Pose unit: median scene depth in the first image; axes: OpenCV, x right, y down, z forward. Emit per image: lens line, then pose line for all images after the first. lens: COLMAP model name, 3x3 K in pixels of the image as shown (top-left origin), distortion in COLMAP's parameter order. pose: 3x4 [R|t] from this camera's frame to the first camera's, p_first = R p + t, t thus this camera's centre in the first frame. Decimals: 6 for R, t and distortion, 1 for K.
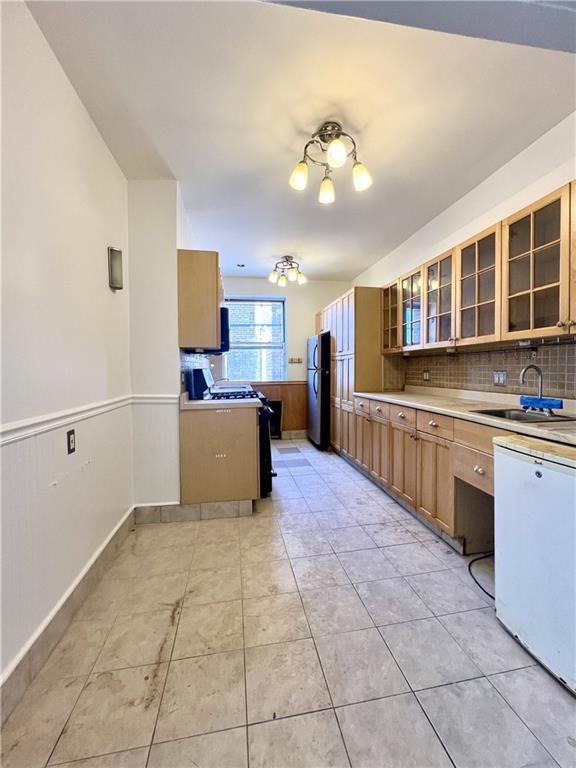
lens RADIAL K [[319.2, 0, 287.2], [0, 319.2, 380.7], [0, 0, 1]] dist [0.001131, 0.000108]
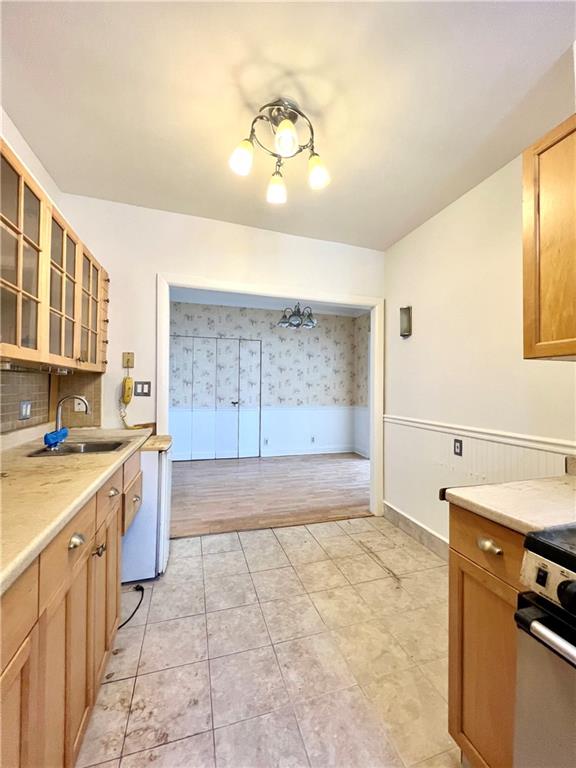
lens RADIAL K [[319.2, 0, 287.7], [0, 319.2, 383.9], [0, 0, 1]] dist [0.001131, 0.000108]
pose [[-0.990883, -0.006693, -0.134556, 0.268308], [-0.010460, 0.999572, 0.027309, -0.119664], [0.134316, 0.028468, -0.990530, 2.123014]]
